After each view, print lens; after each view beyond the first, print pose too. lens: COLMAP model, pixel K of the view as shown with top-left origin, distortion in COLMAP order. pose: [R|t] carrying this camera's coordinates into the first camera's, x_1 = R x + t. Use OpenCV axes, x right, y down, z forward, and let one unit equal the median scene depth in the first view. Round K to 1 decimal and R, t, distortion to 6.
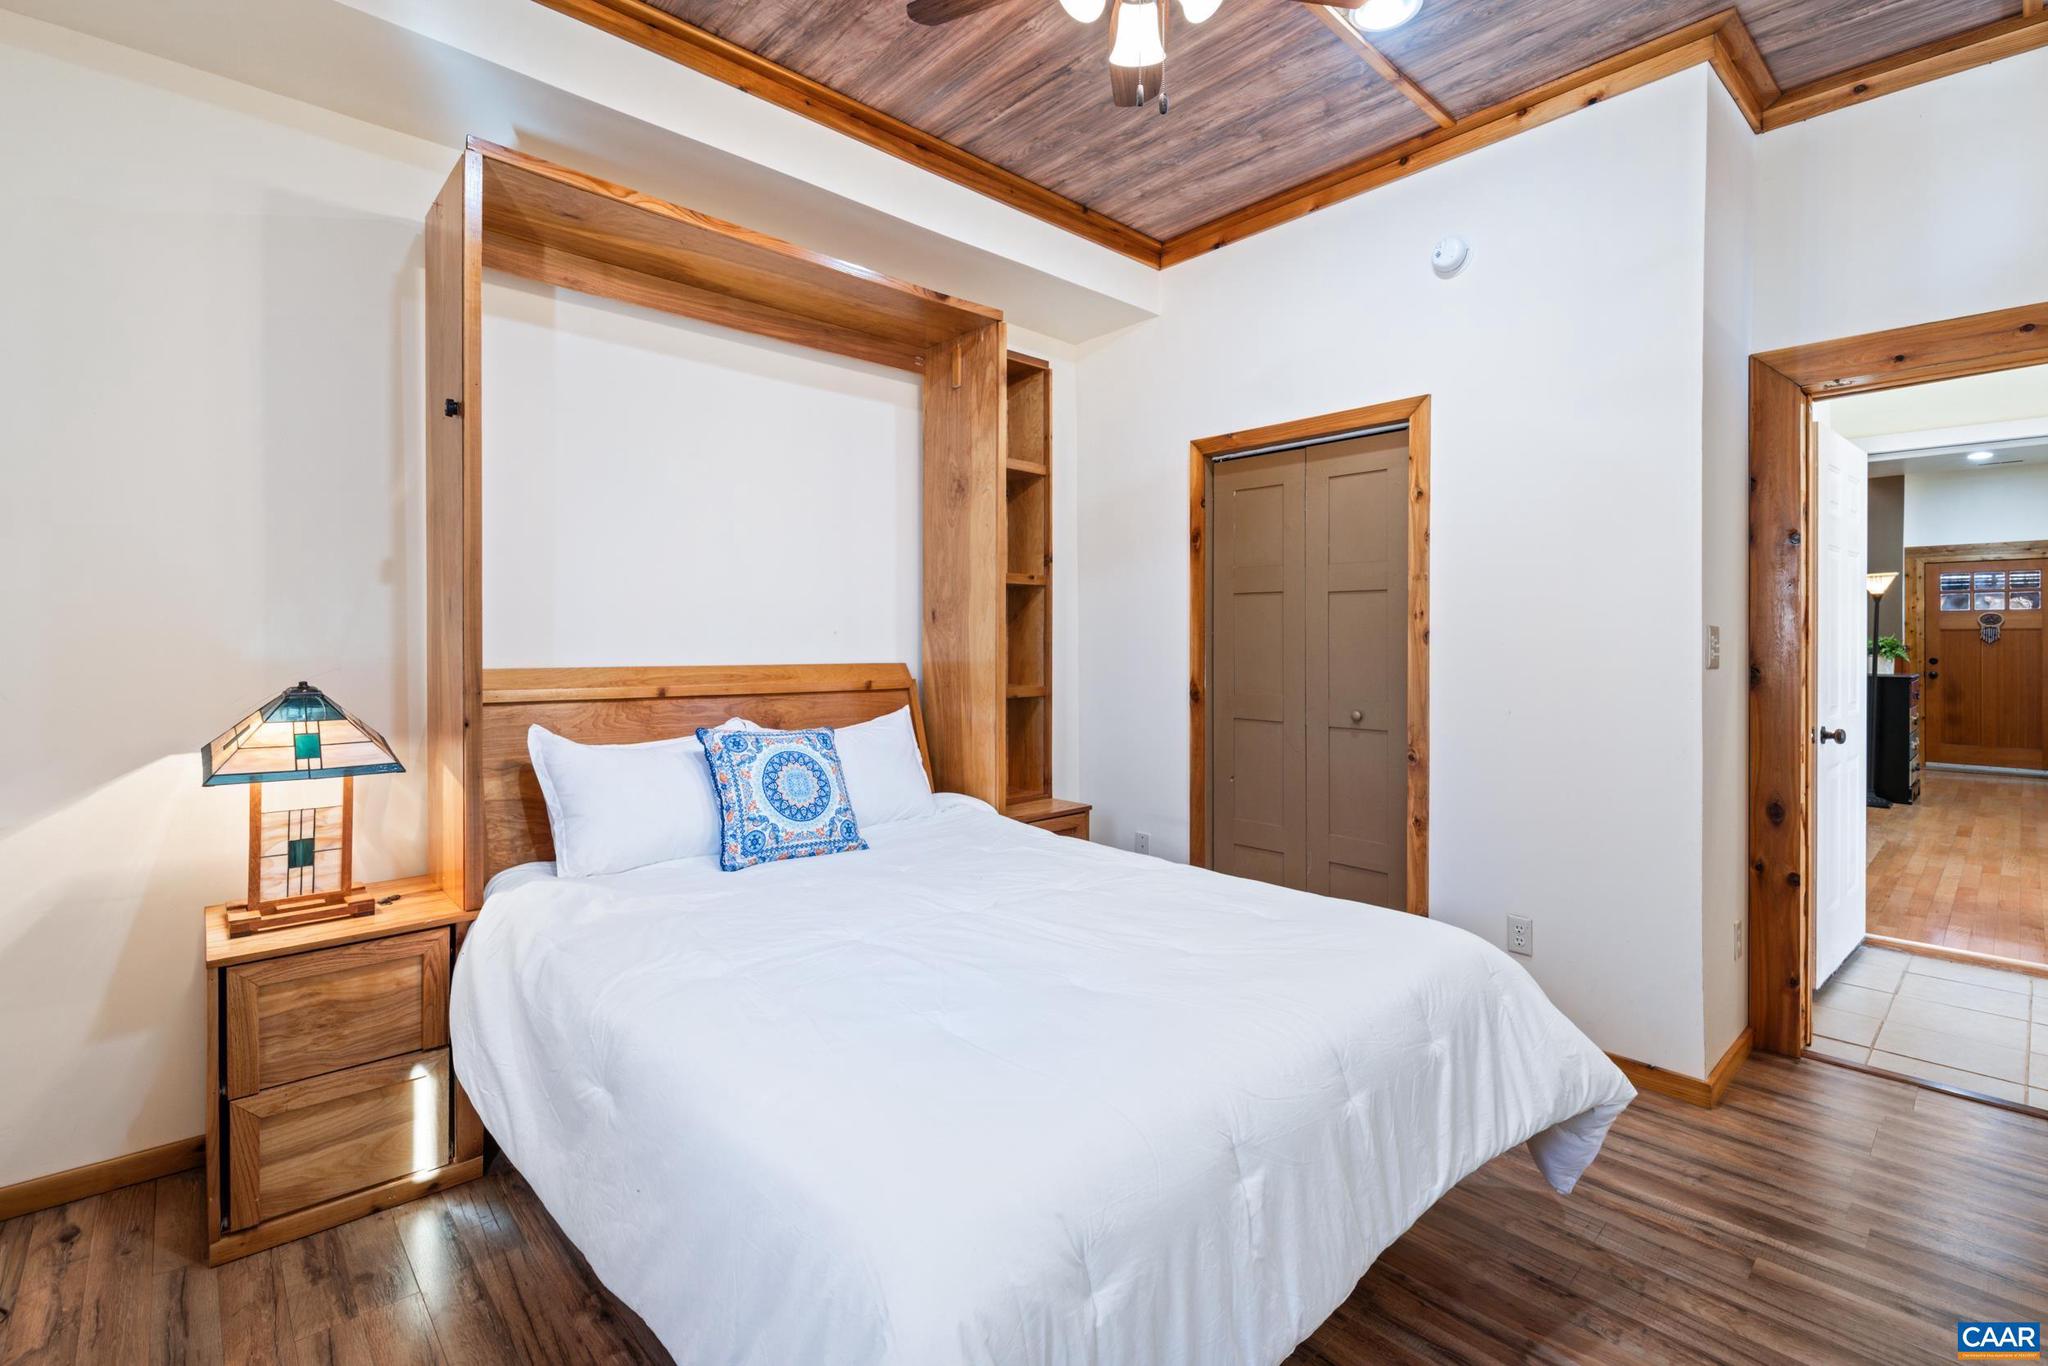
lens RADIAL K [[914.6, 0, 1025.2], [0, 914.6, 653.5], [0, 0, 1]] dist [0.002175, -0.005626]
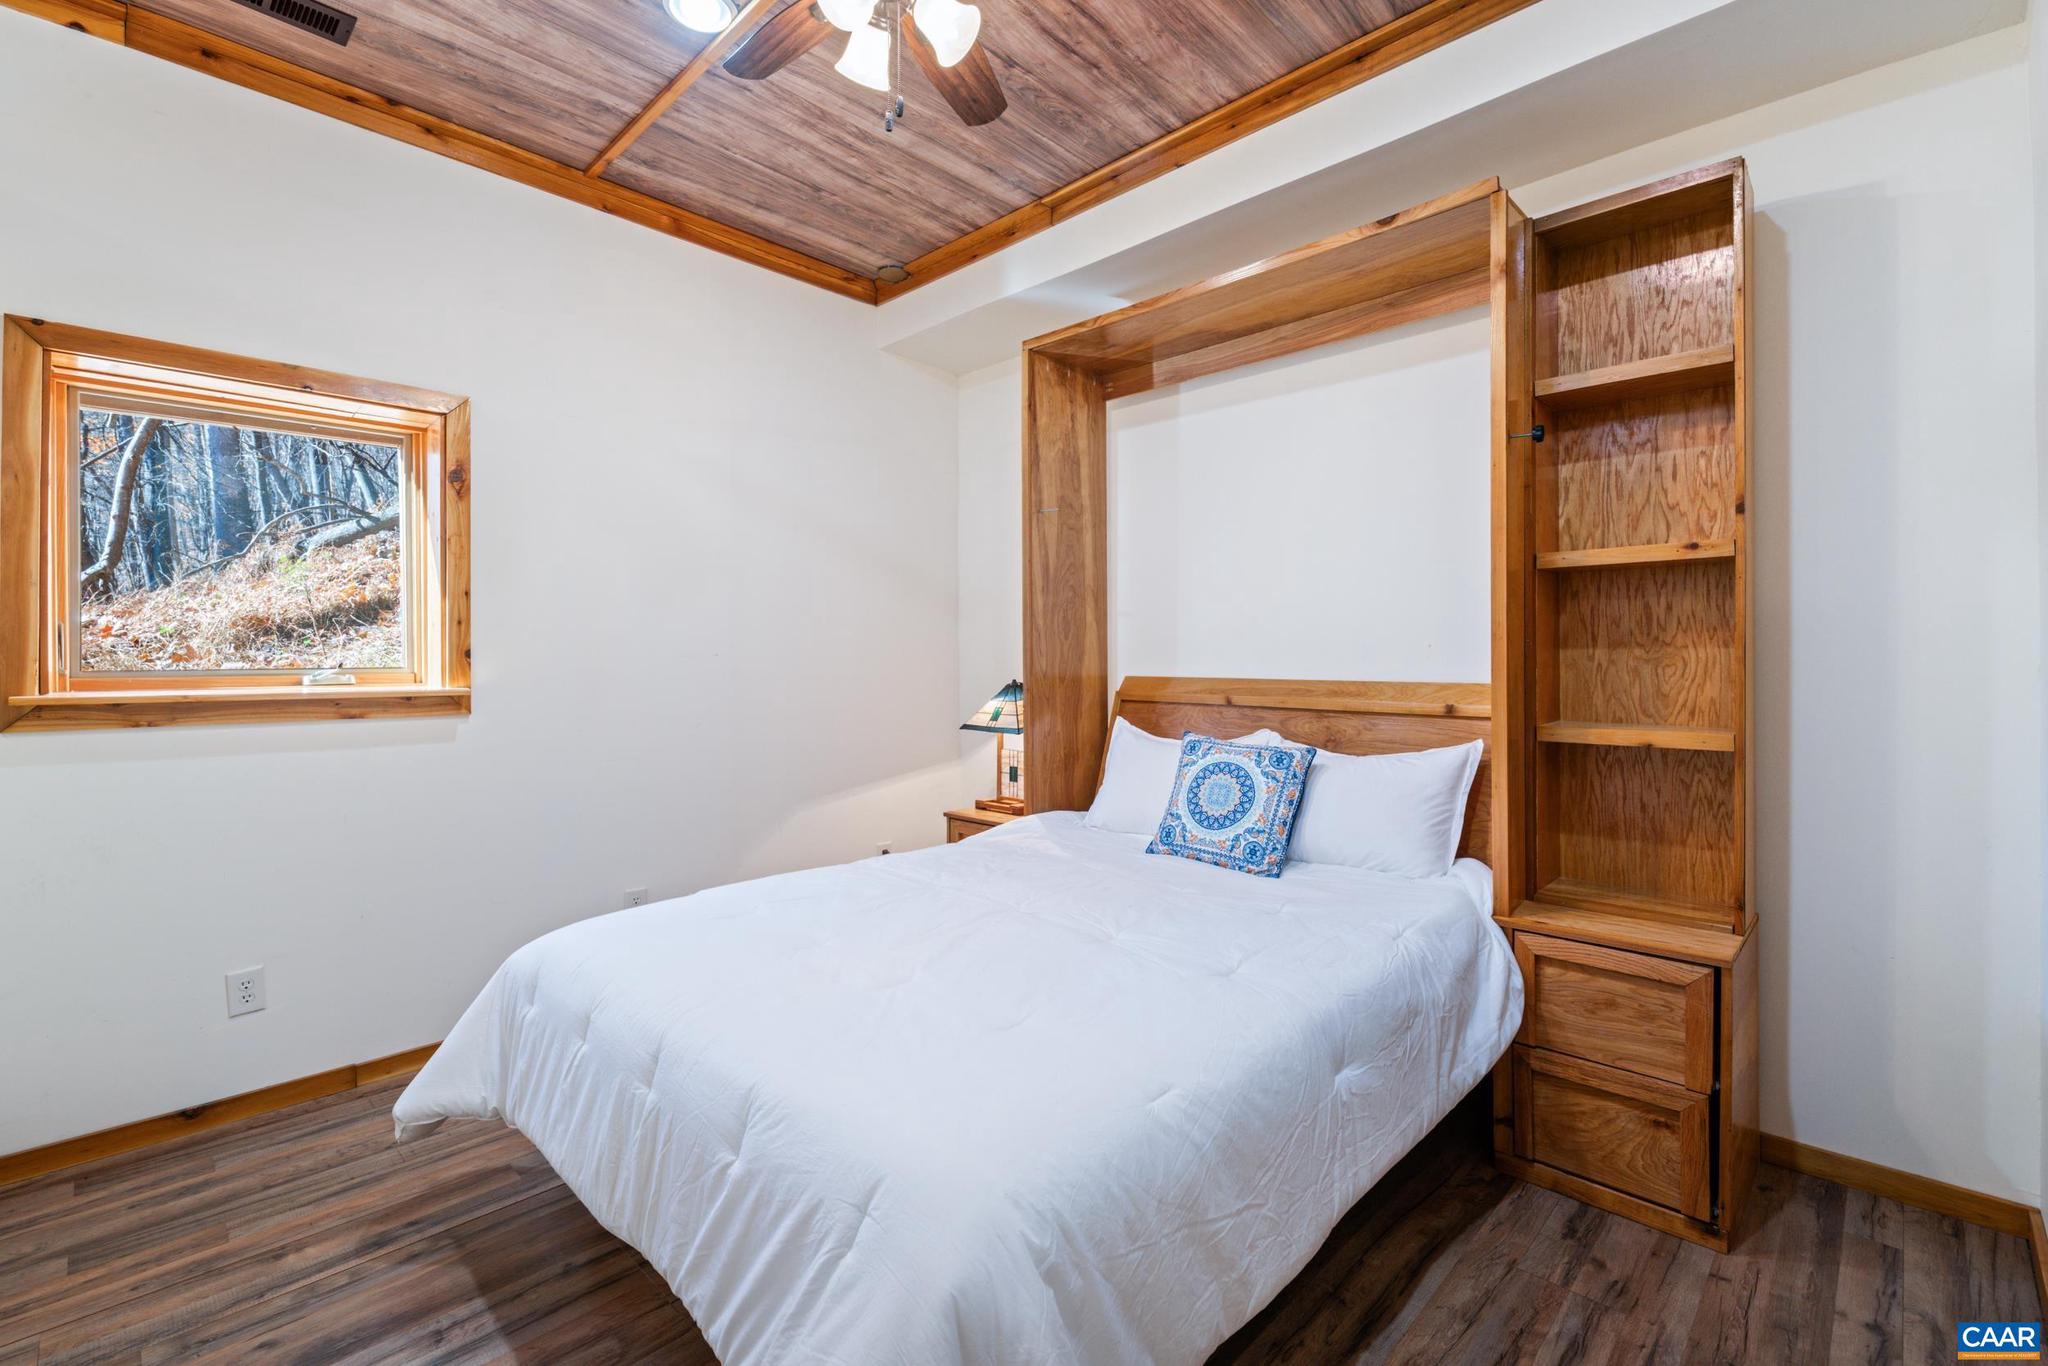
lens RADIAL K [[906.5, 0, 1014.0], [0, 906.5, 662.7], [0, 0, 1]] dist [0.029795, -0.000056]
pose [[0.045050, 0.009542, -0.998939, 0.777079], [-0.010701, 0.999902, 0.009068, -0.013951], [0.998927, 0.010281, 0.045148, 0.720814]]
